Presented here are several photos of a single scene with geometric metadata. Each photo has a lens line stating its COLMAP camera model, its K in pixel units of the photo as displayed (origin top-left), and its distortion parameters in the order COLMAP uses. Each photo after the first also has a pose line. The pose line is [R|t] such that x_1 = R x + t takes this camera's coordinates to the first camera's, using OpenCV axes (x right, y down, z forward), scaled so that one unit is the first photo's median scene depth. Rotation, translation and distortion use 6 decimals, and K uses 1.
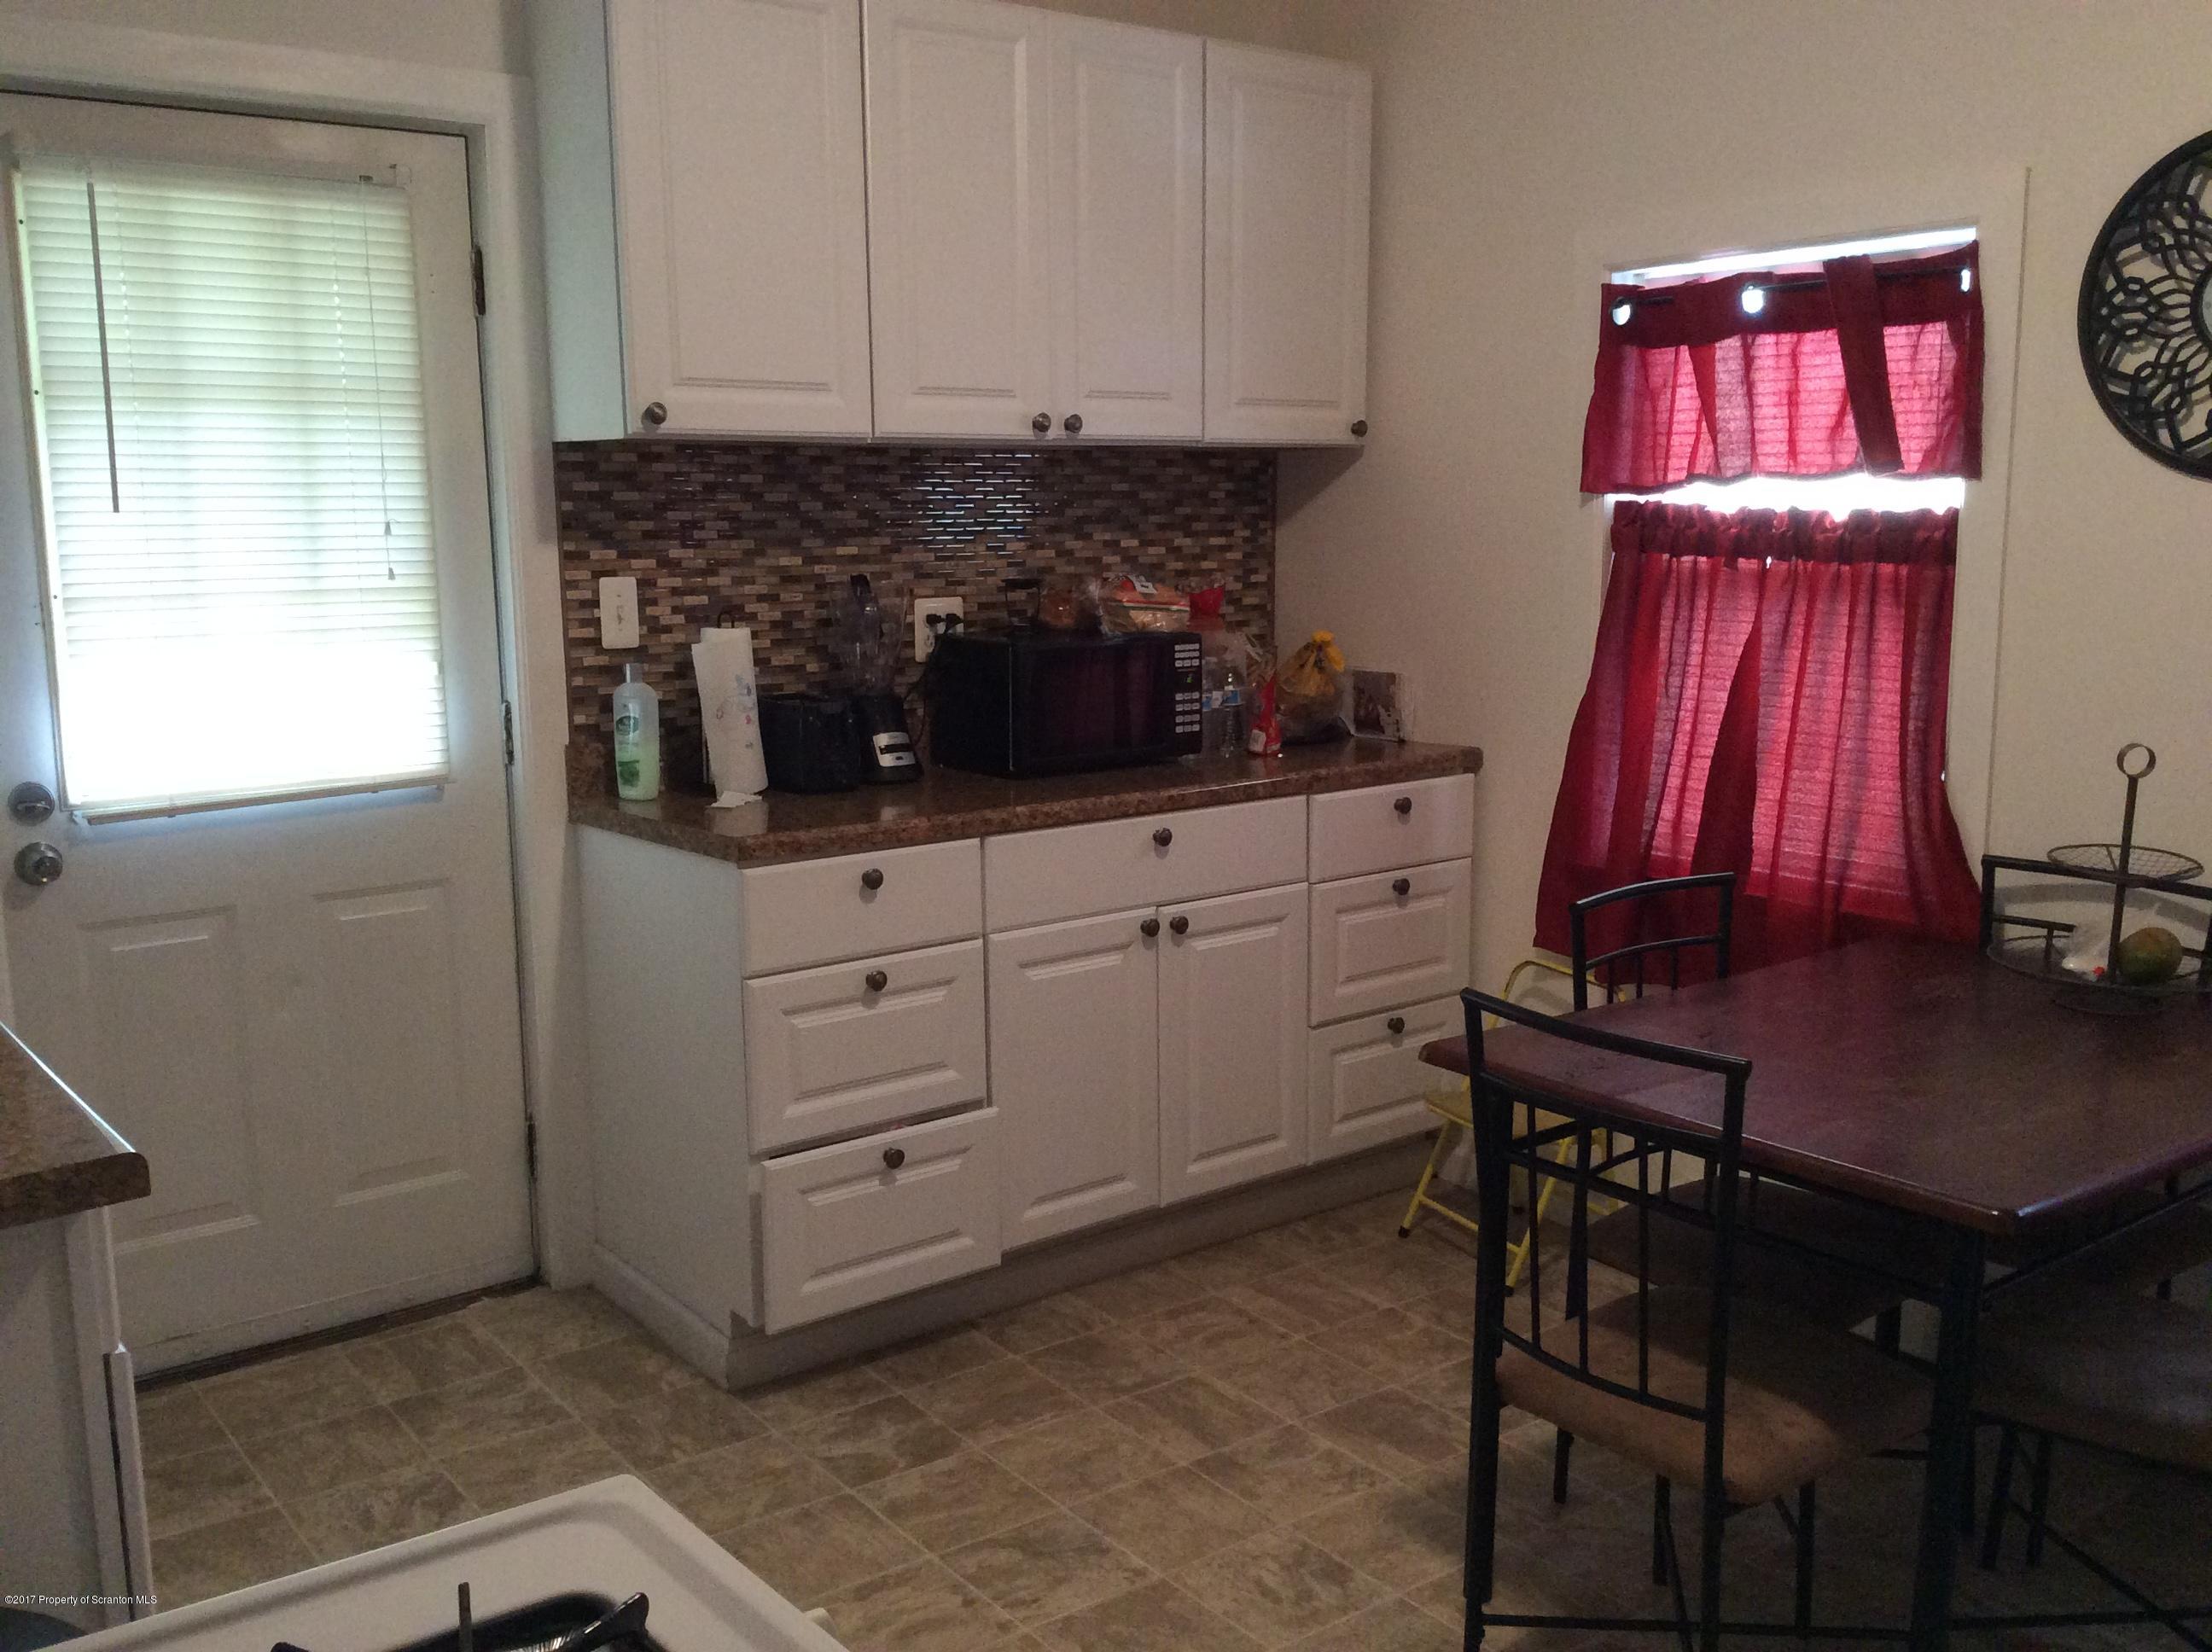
lens RADIAL K [[2023.6, 0, 1108.3], [0, 2023.6, 845.5], [0, 0, 1]] dist [0.120299, -0.222694]
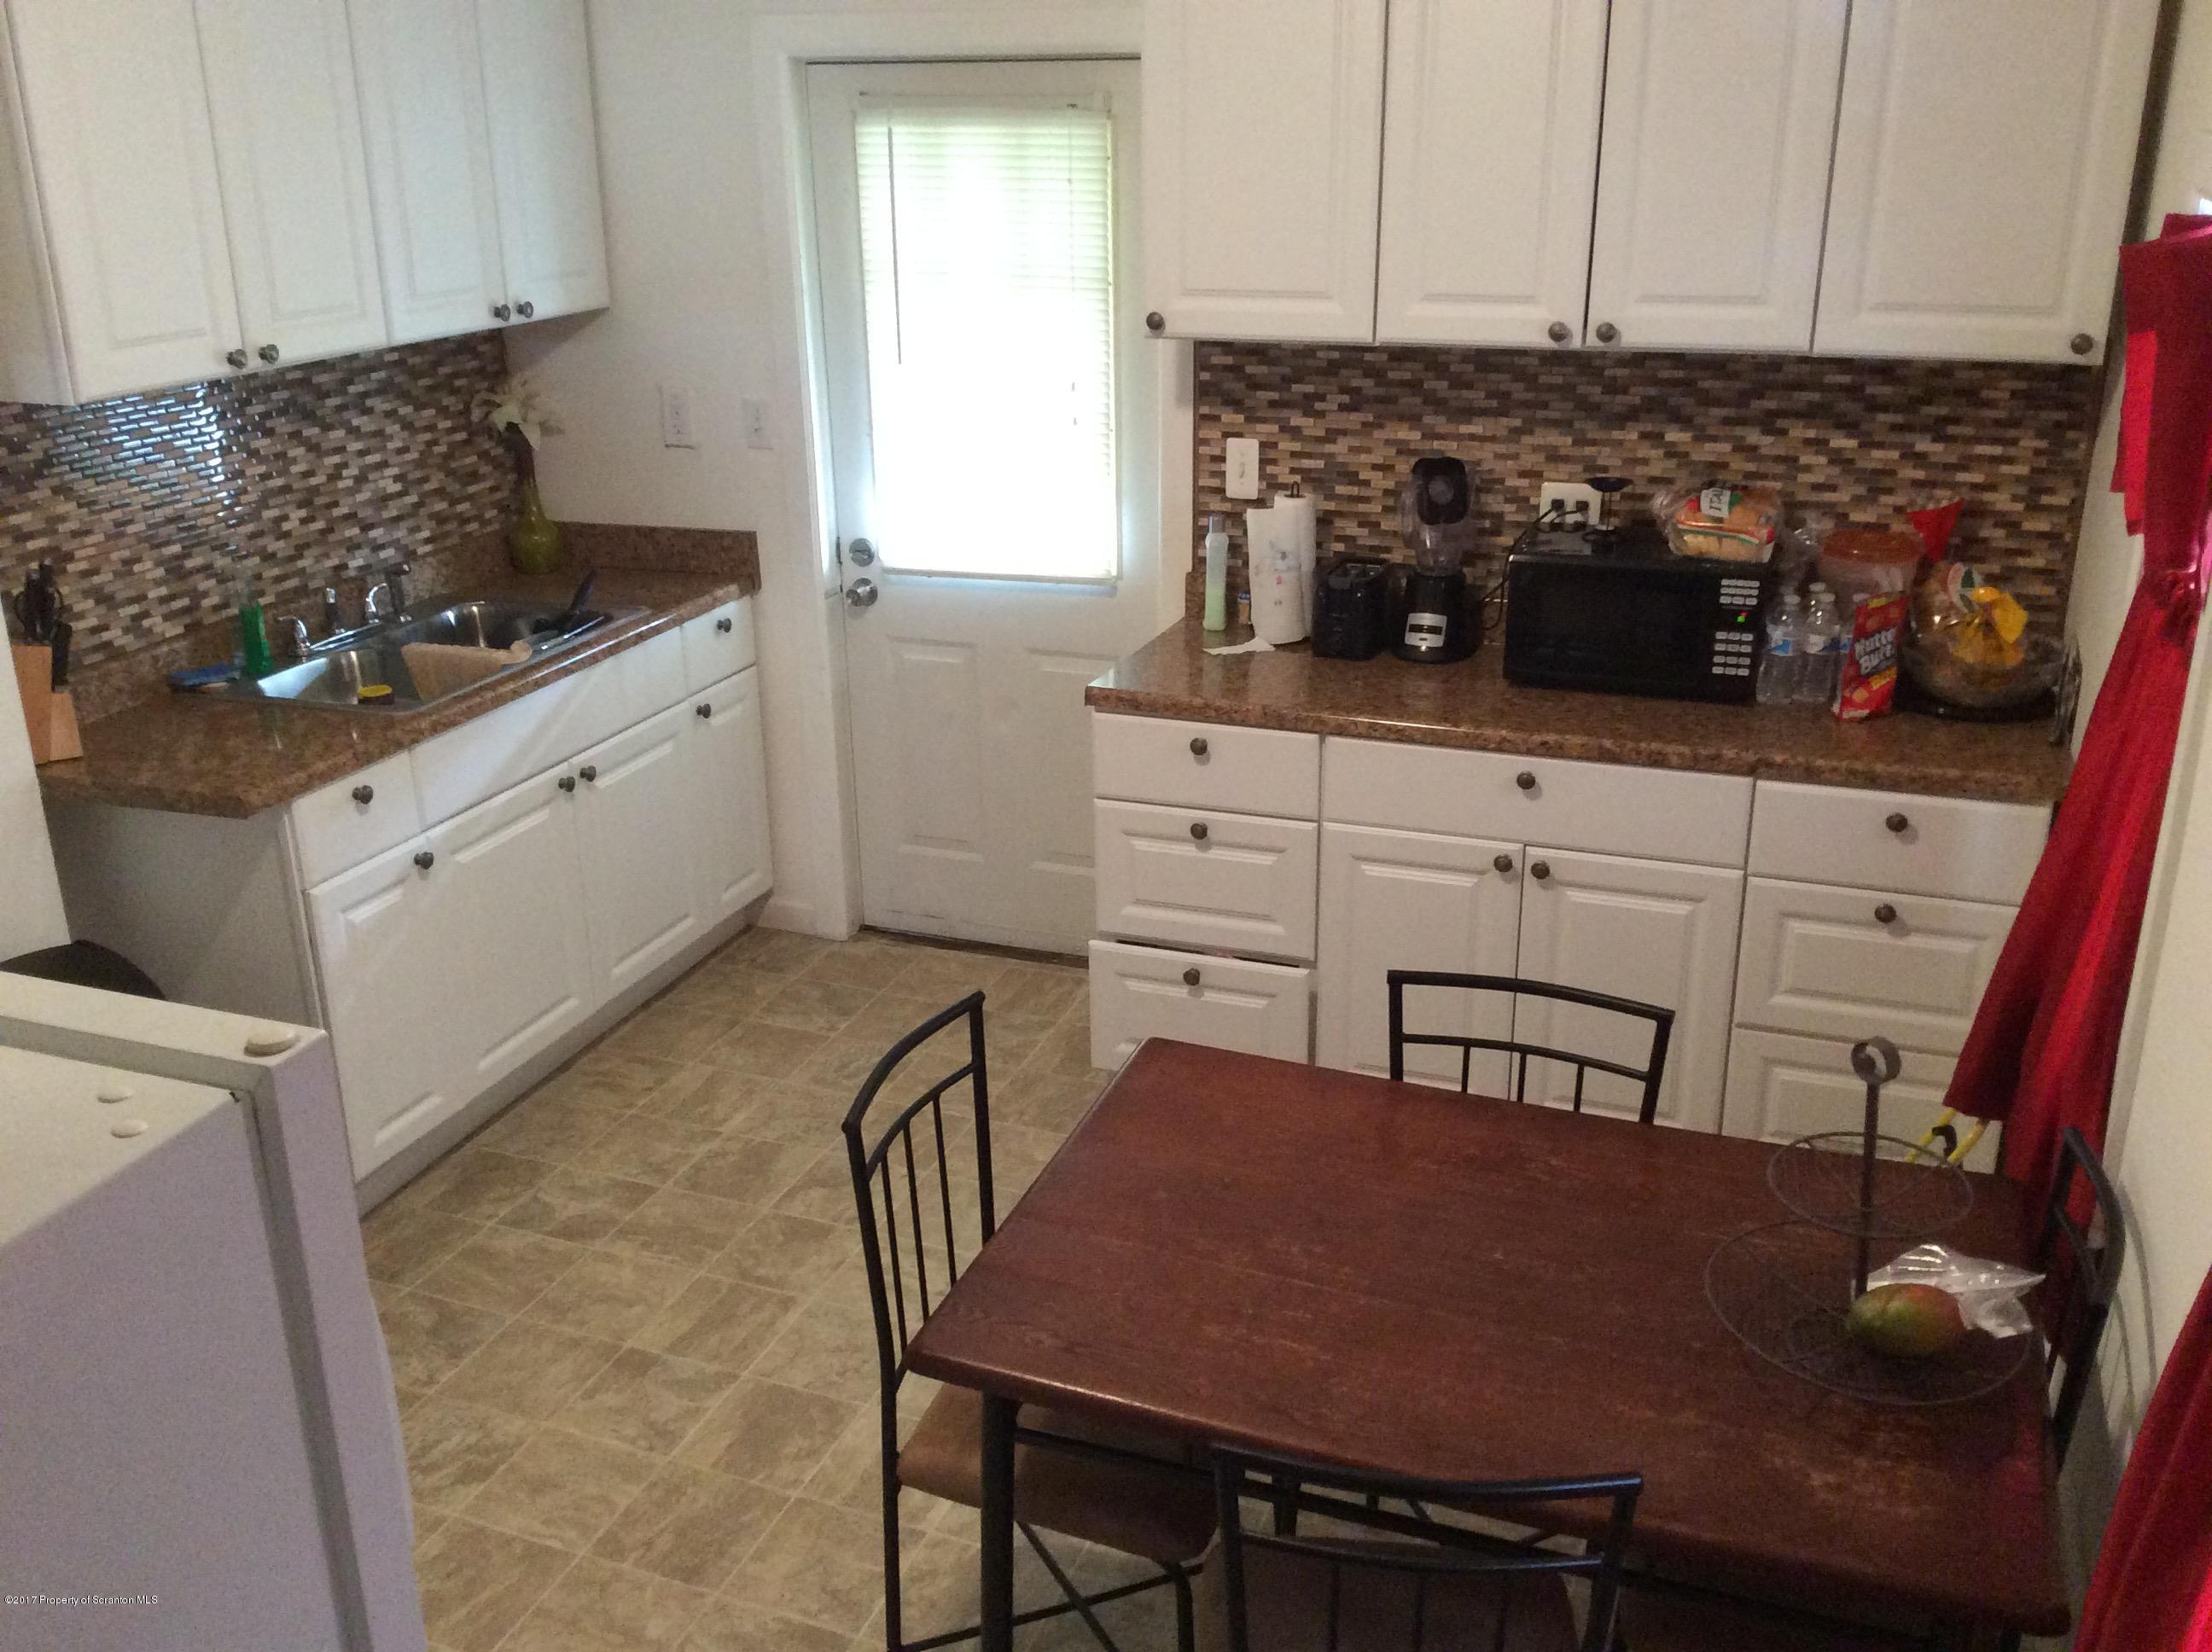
lens RADIAL K [[2010.2, 0, 1114.1], [0, 2010.2, 843.7], [0, 0, 1]] dist [0.153868, -0.325295]
pose [[0.512023, 0.305320, -0.802877, 0.727382], [-0.139007, 0.951828, 0.273314, -0.216645], [0.847649, -0.028338, 0.529800, 0.309824]]
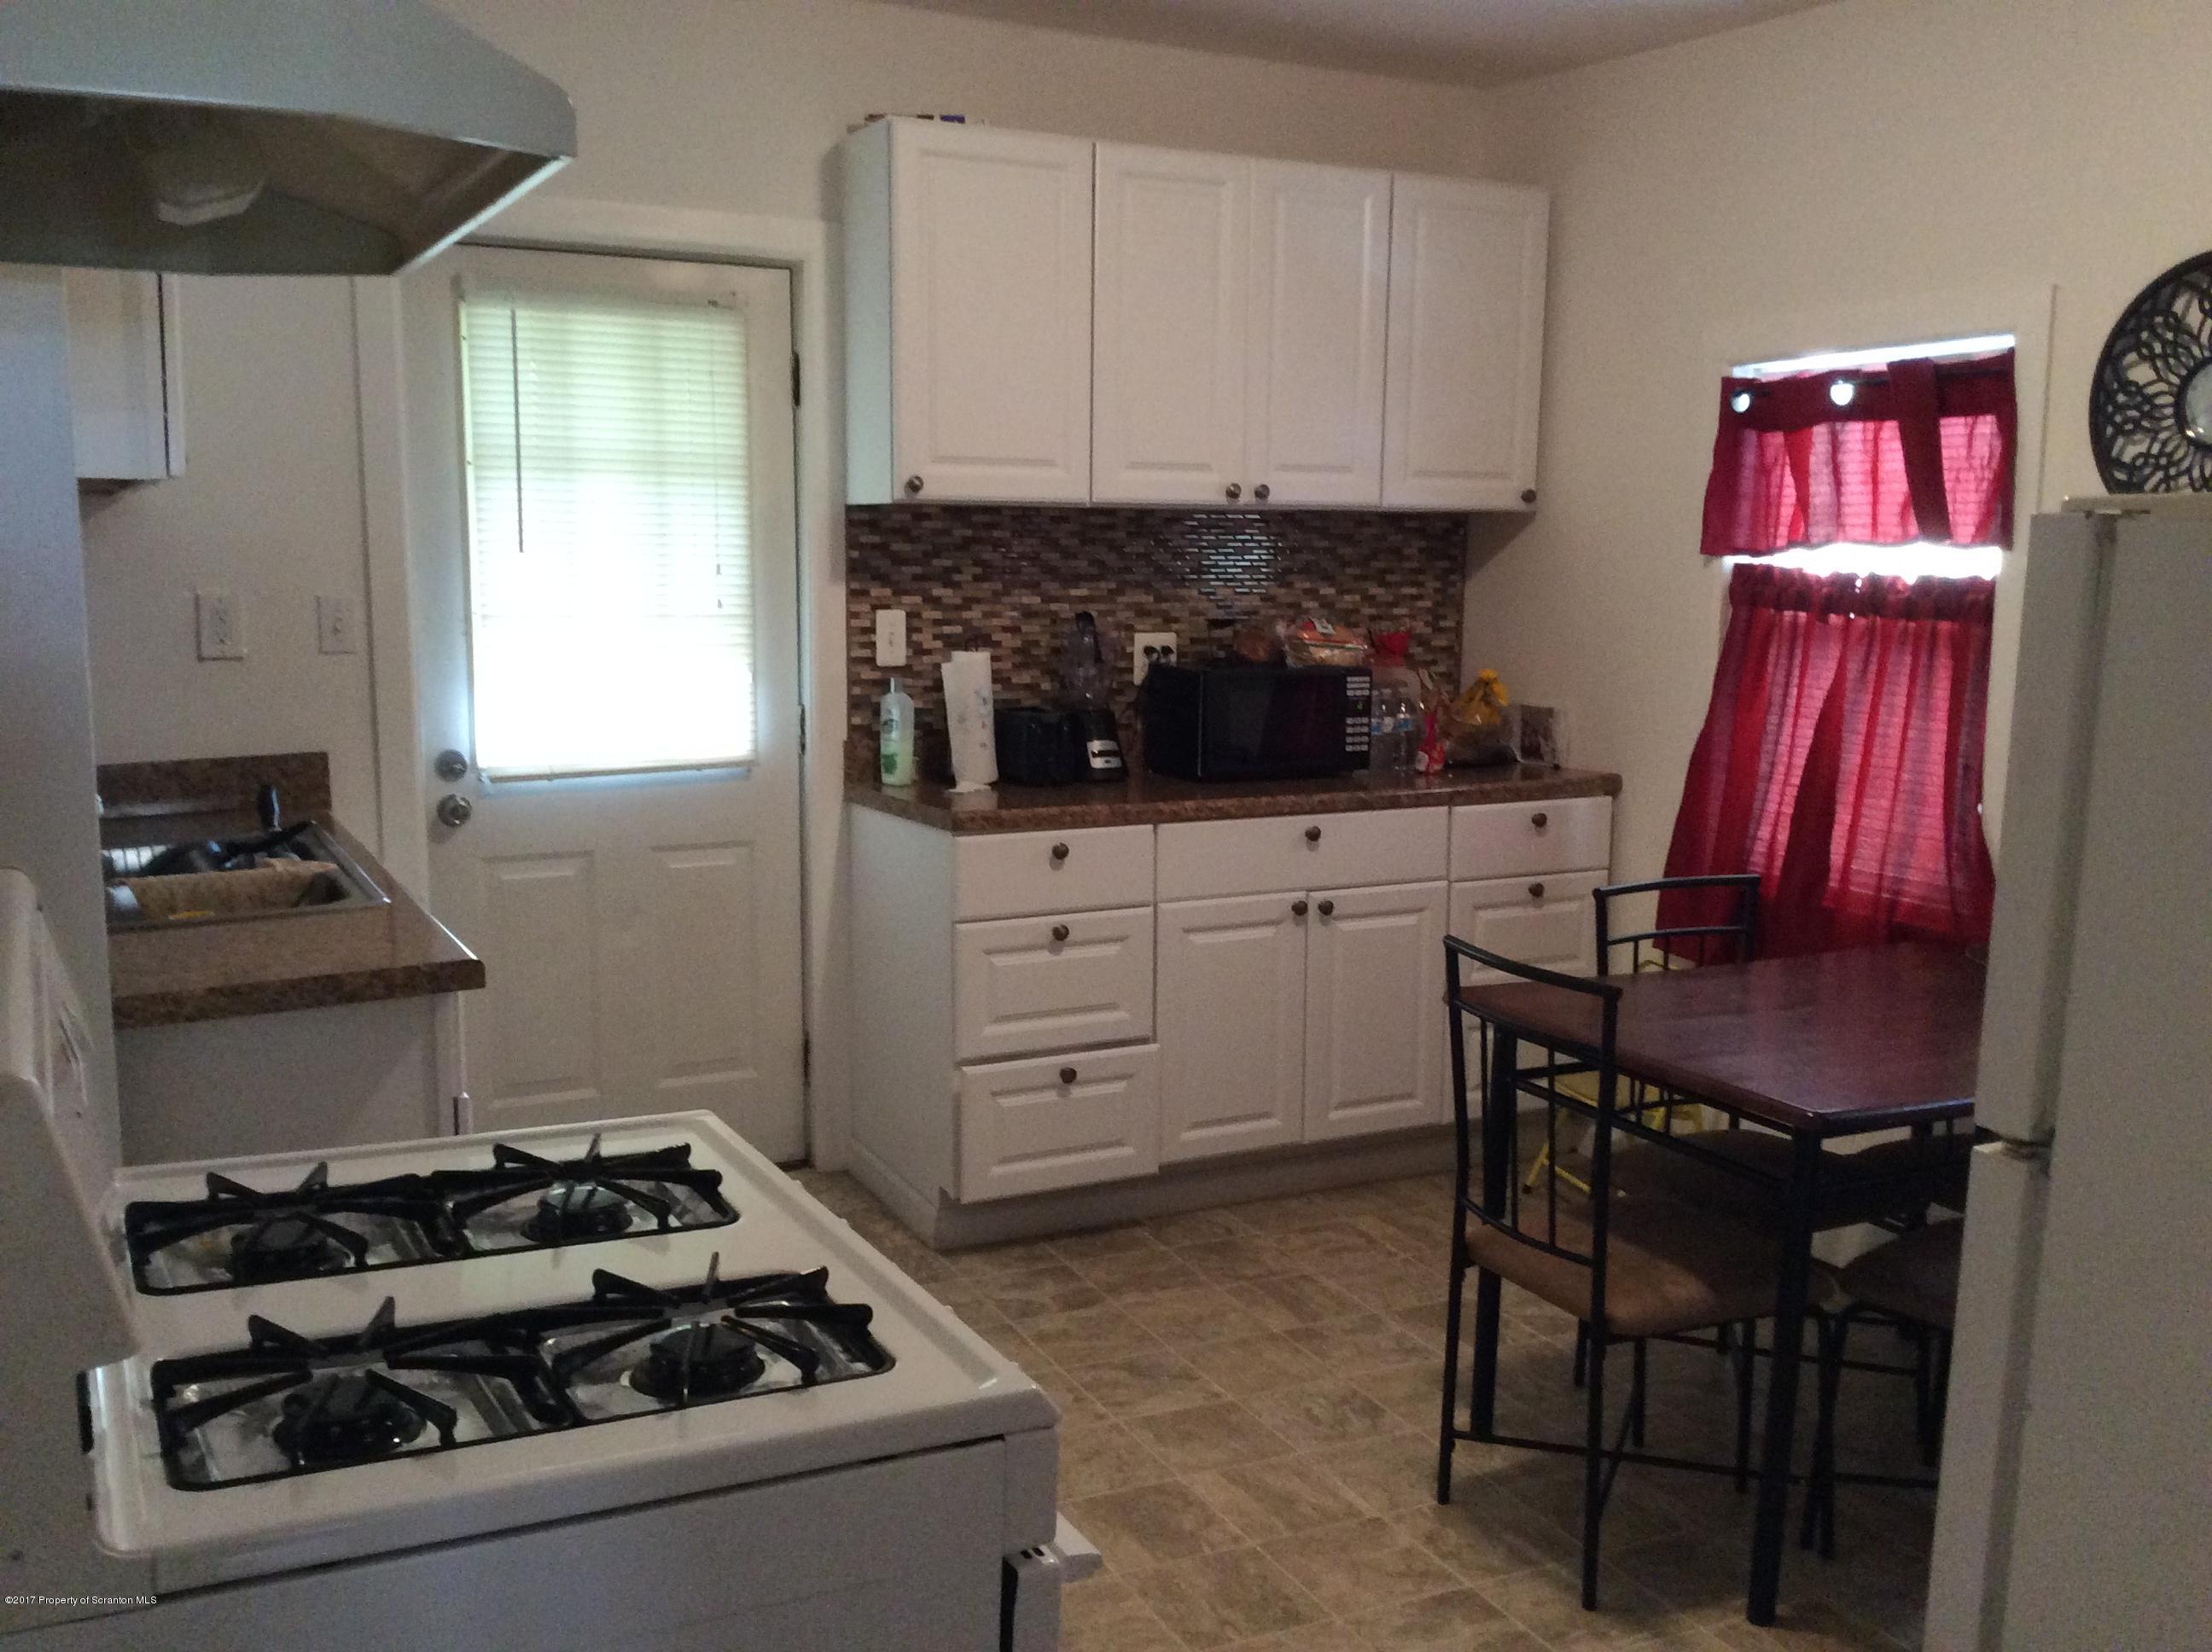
lens RADIAL K [[2023.6, 0, 1108.3], [0, 2023.6, 845.5], [0, 0, 1]] dist [0.120299, -0.222694]
pose [[0.981341, 0.044178, -0.187133, 0.134131], [-0.048577, 0.998639, -0.018985, 0.031954], [0.186039, 0.027722, 0.982151, -0.209715]]
